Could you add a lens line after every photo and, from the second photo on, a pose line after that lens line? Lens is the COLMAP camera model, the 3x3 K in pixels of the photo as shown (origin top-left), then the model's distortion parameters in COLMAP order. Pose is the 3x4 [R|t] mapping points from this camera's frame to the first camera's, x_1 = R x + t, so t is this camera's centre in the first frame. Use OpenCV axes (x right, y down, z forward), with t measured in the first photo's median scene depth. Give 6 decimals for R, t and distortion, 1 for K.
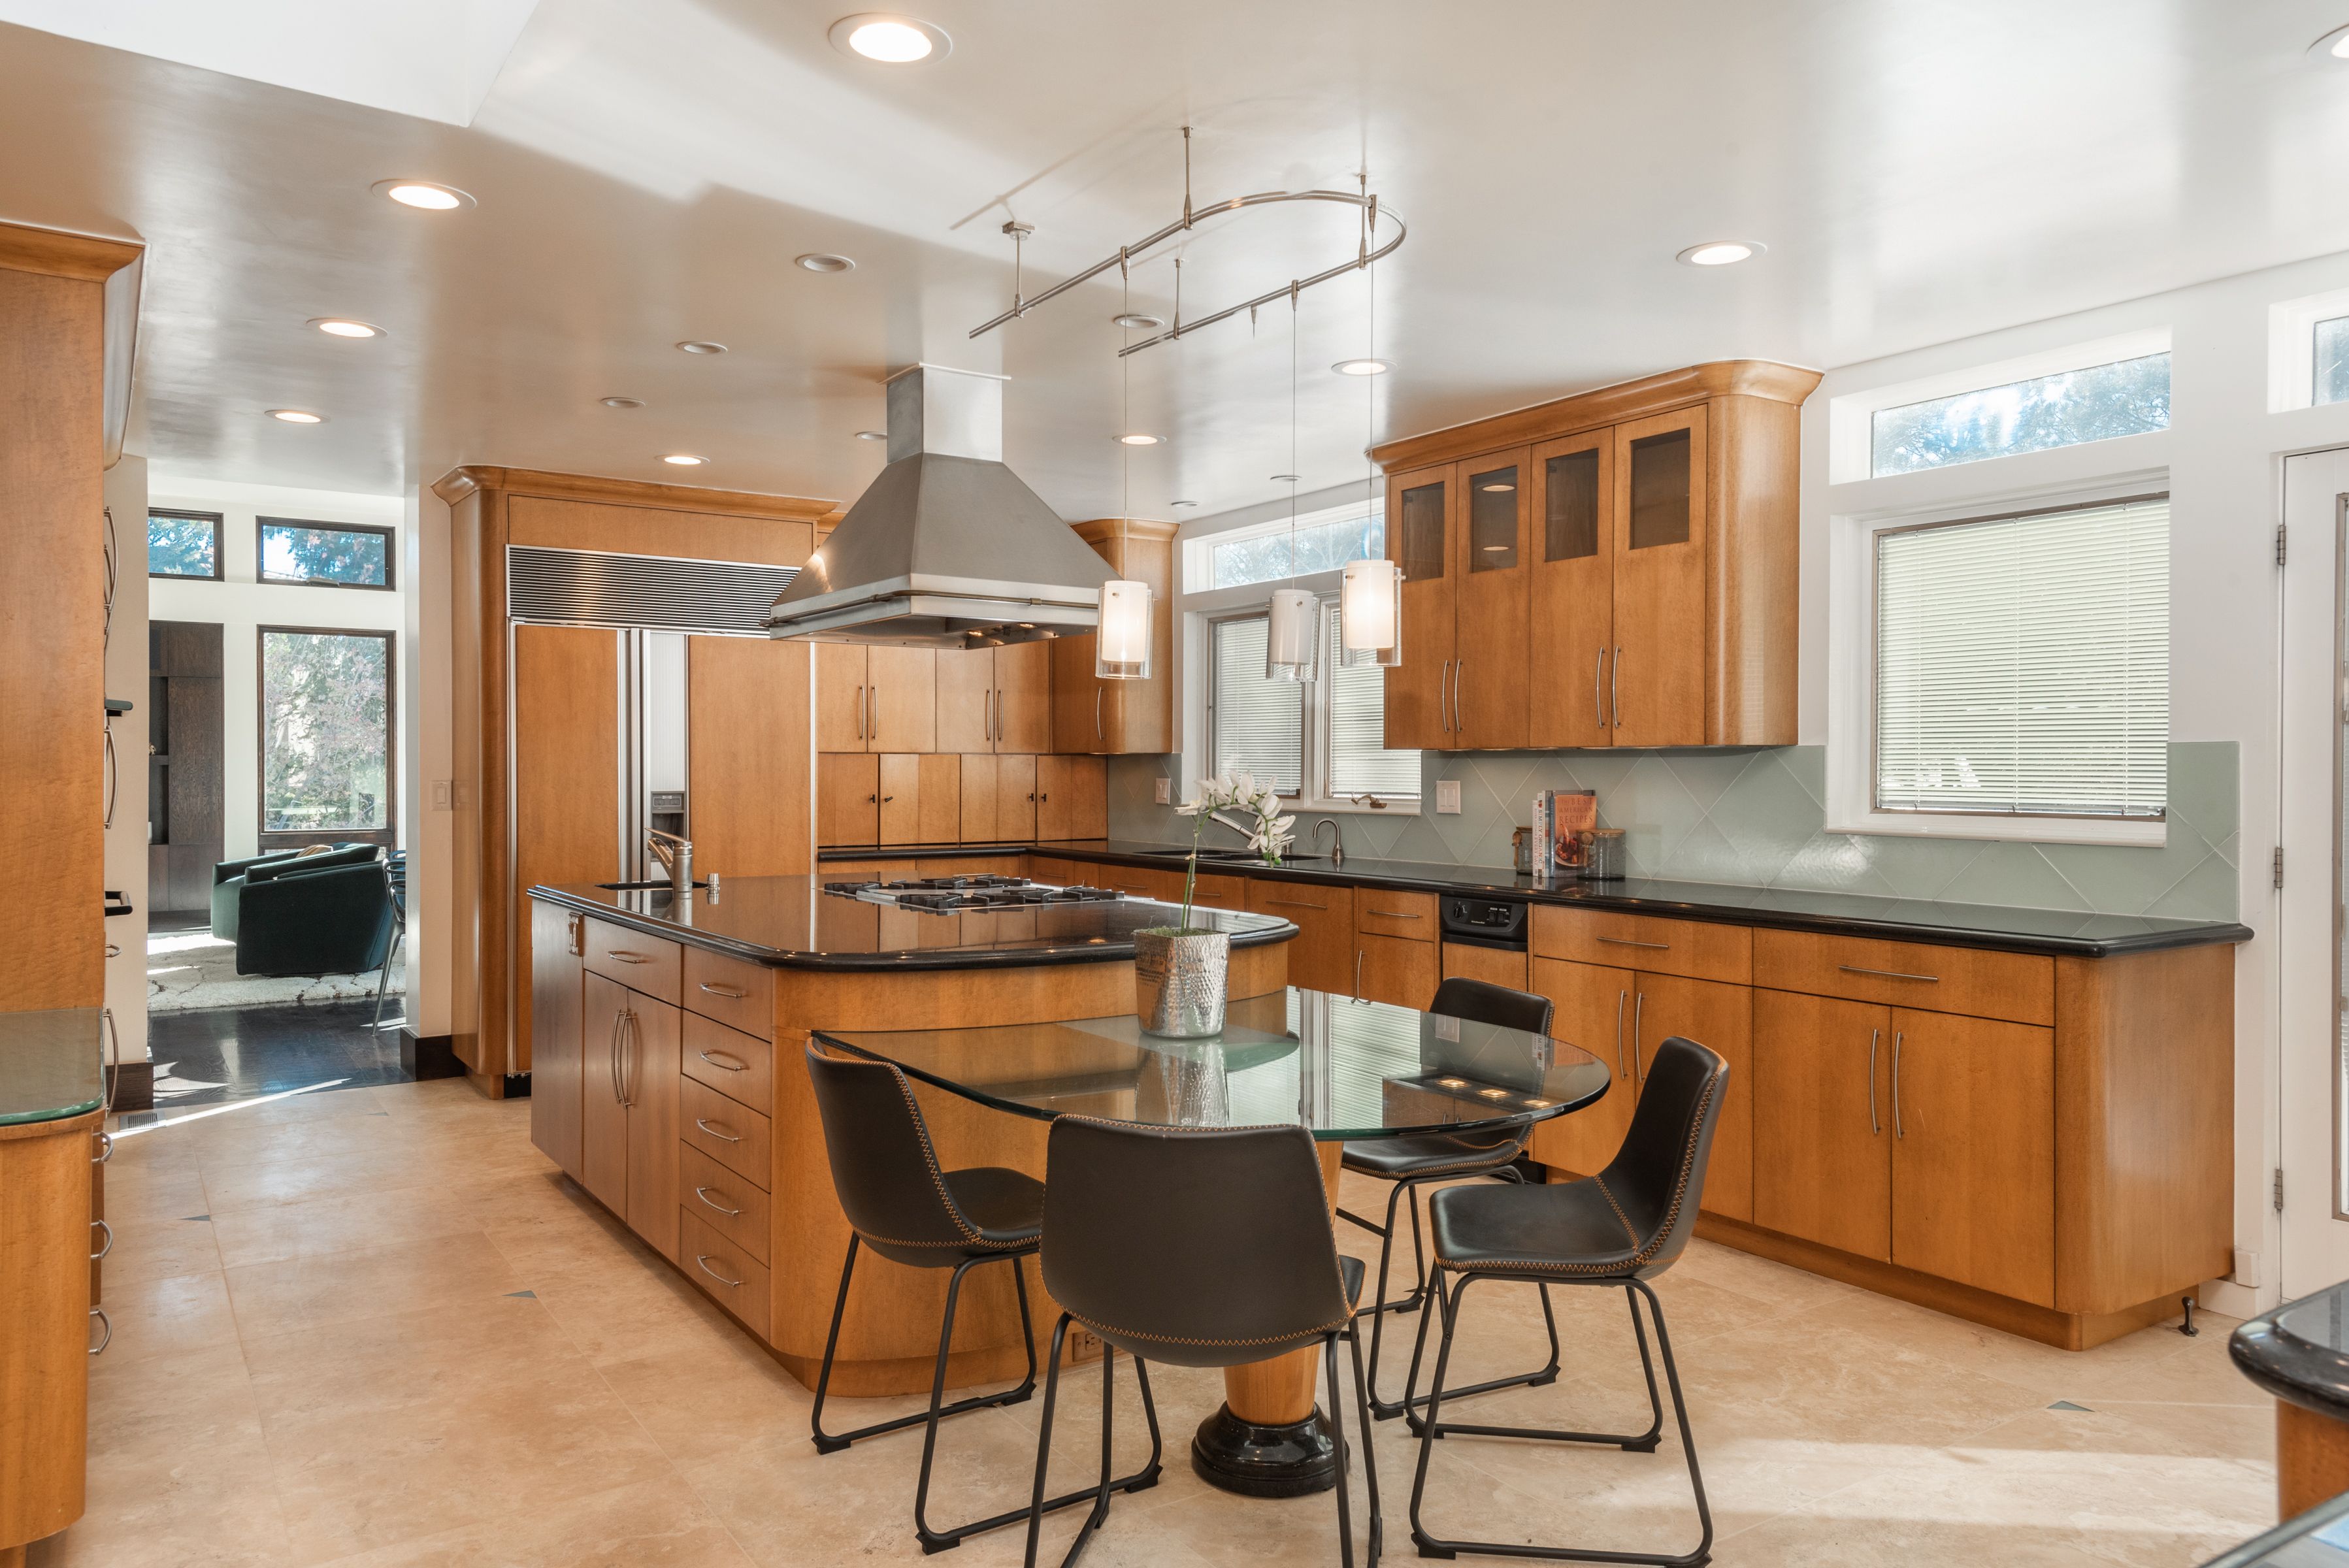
lens RADIAL K [[1611.8, 0, 1191.1], [0, 1611.8, 777.1], [0, 0, 1]] dist [0.025268, 0.001067]
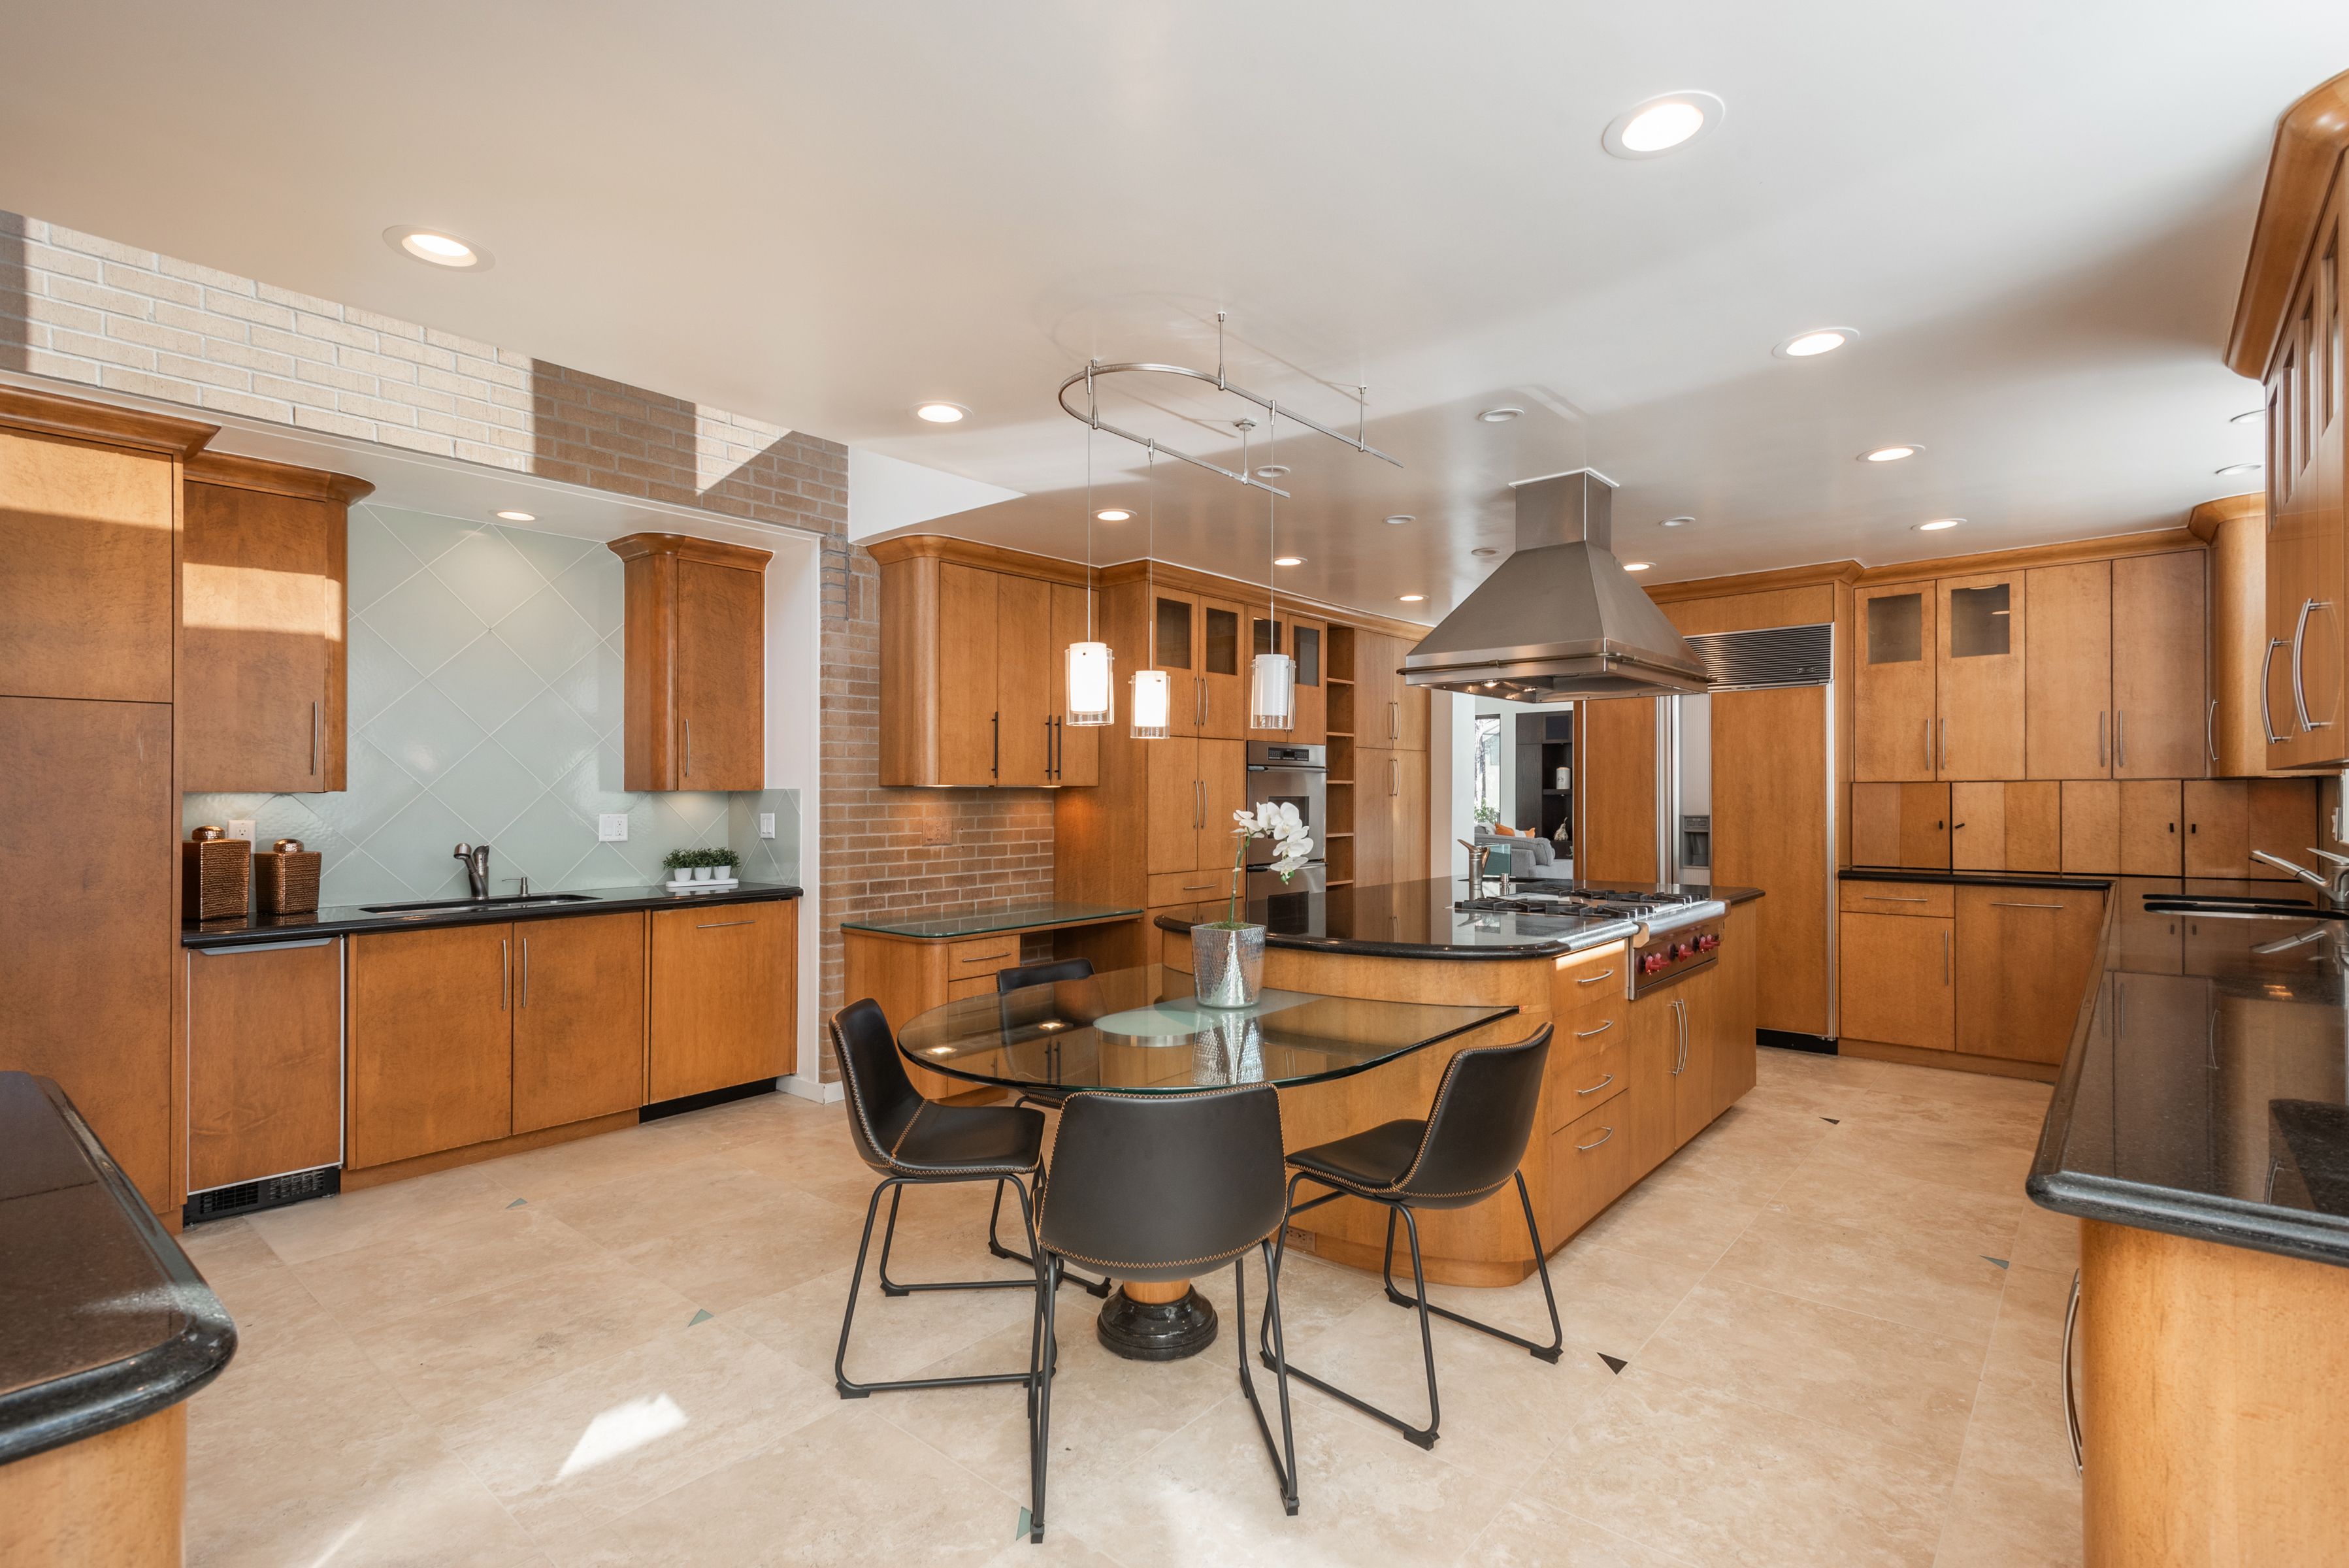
lens RADIAL K [[1095.5, 0, 1165.9], [0, 1095.5, 801.9], [0, 0, 1]] dist [0.015335, -0.003014]
pose [[0.260913, 0.002699, -0.965358, 0.515971], [0.002161, 0.999992, 0.003380, -0.007061], [0.965360, -0.002968, 0.260905, 0.455918]]
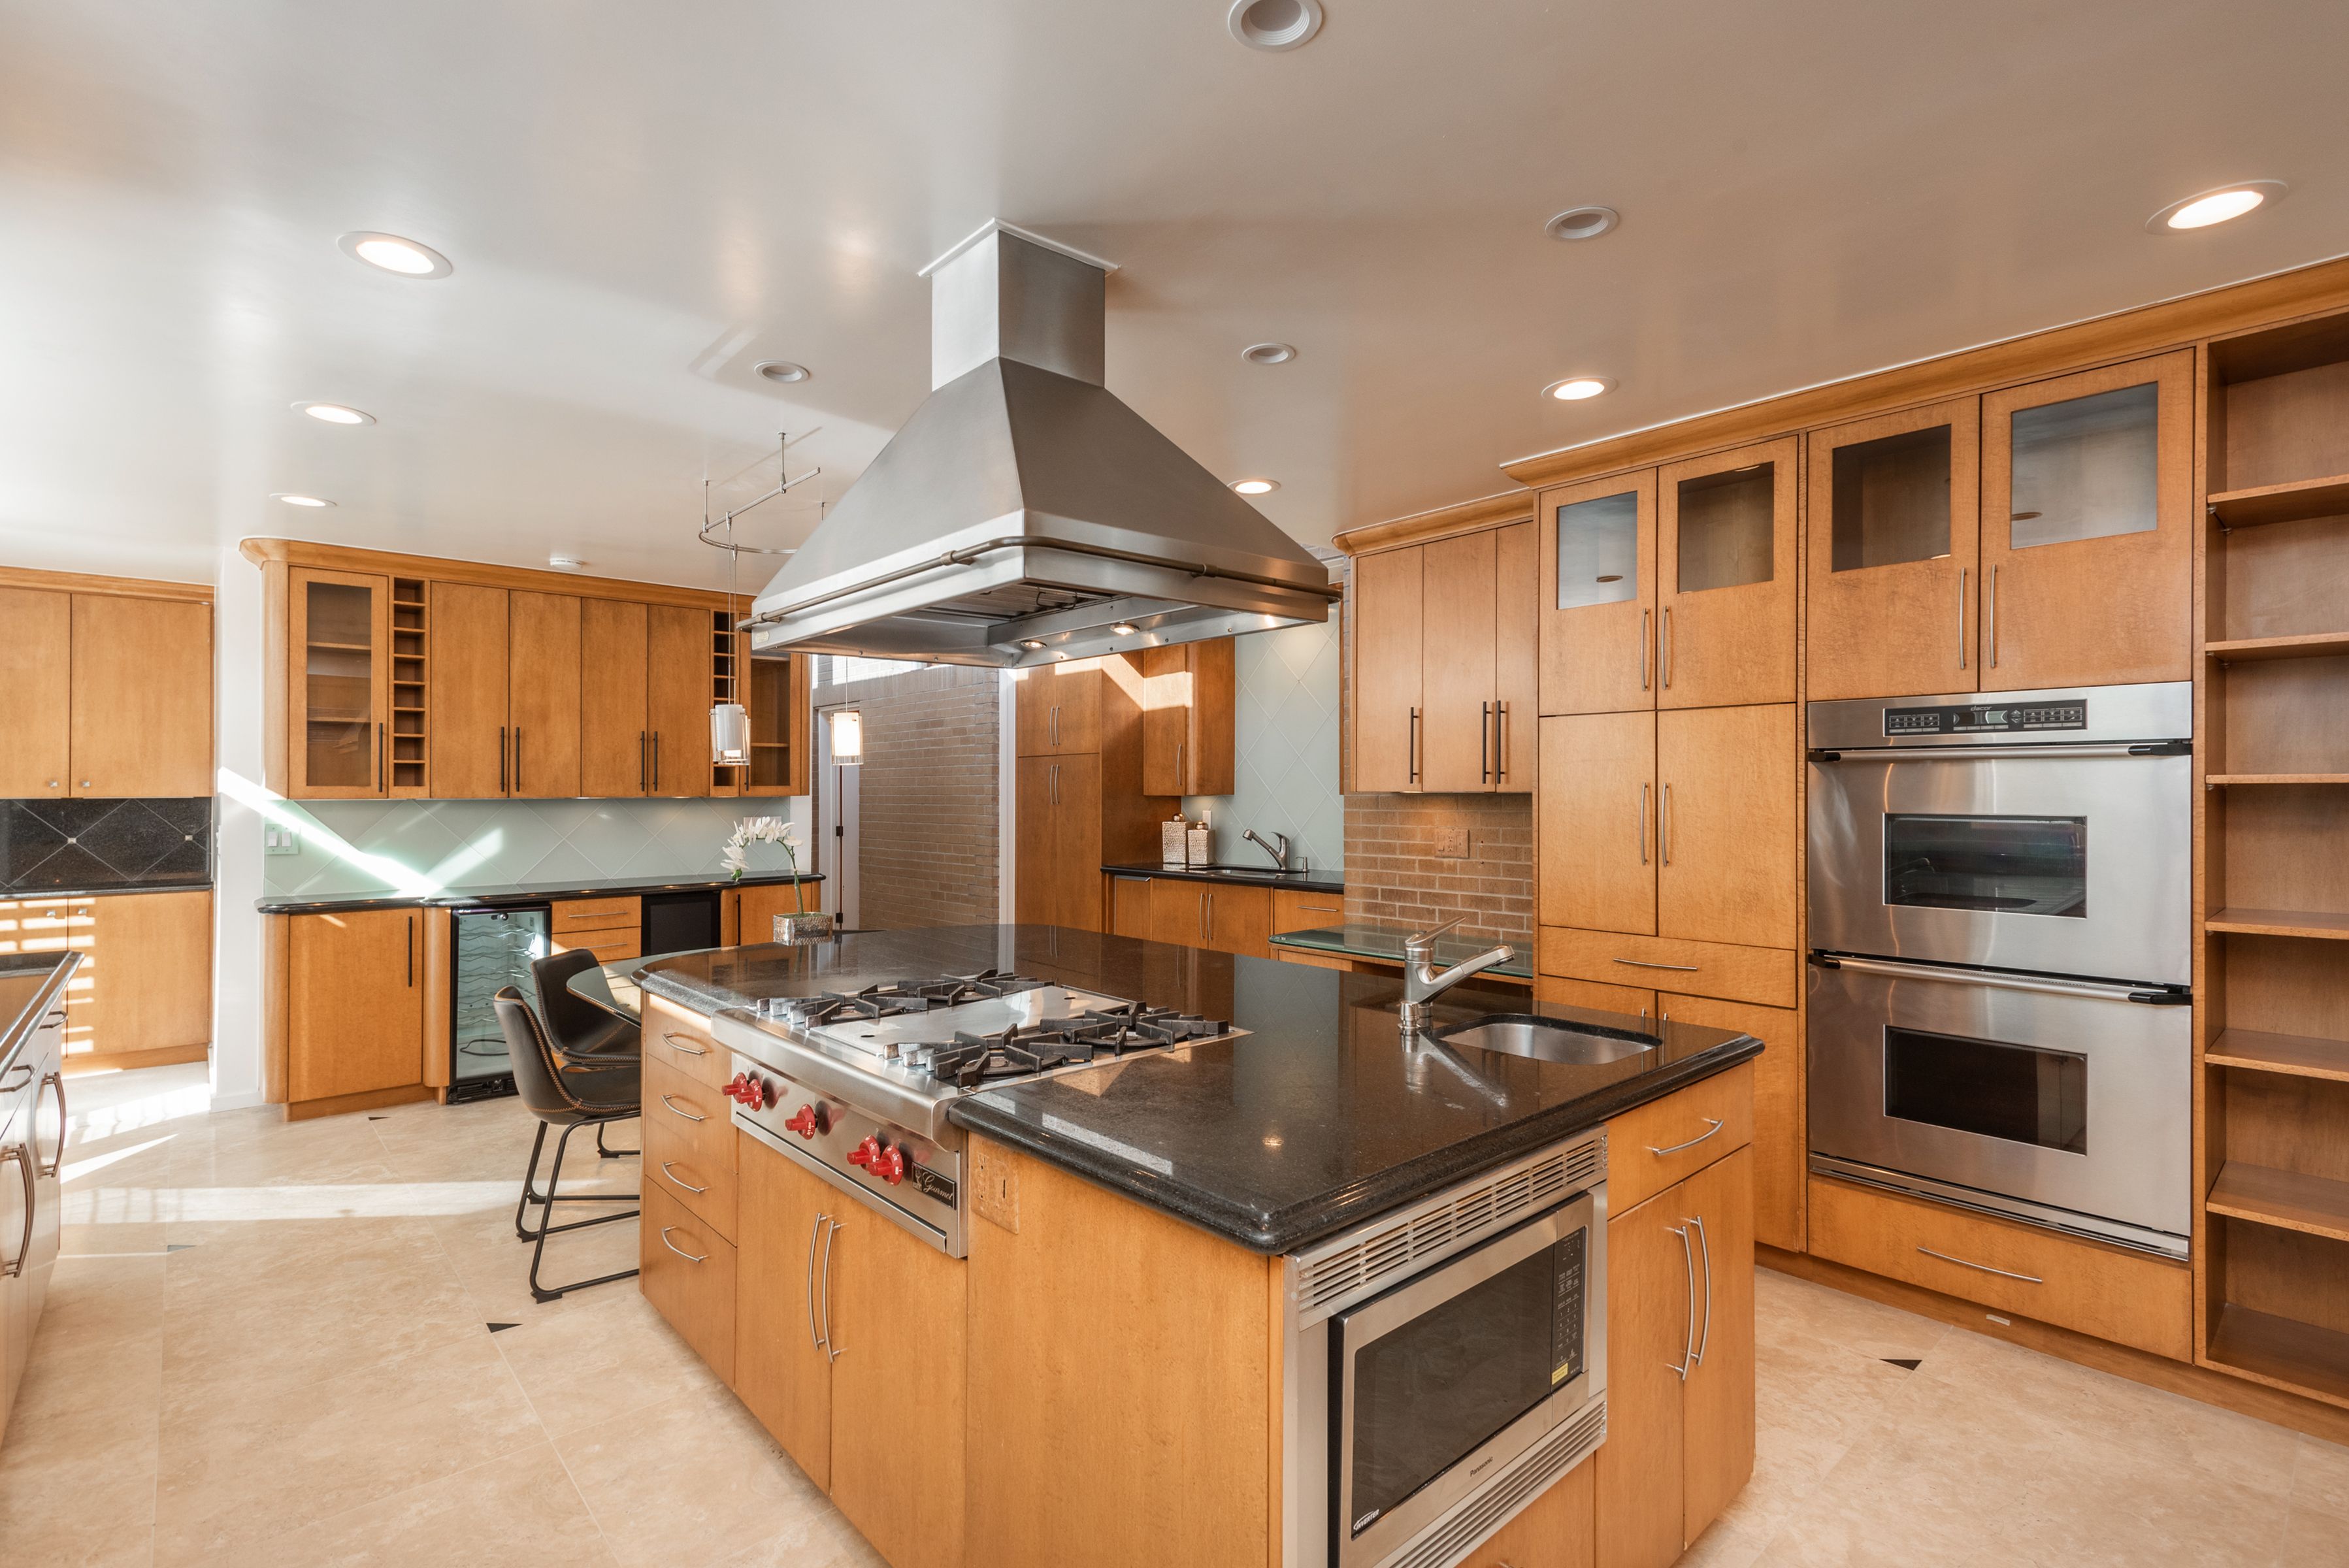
lens RADIAL K [[1095.5, 0, 1176.2], [0, 1095.5, 780.1], [0, 0, 1]] dist [0.015335, -0.003014]
pose [[-0.989861, 0.001521, -0.142031, -0.142791], [0.002264, 0.999985, -0.005064, -0.023432], [0.142021, -0.005334, -0.989849, 1.345435]]
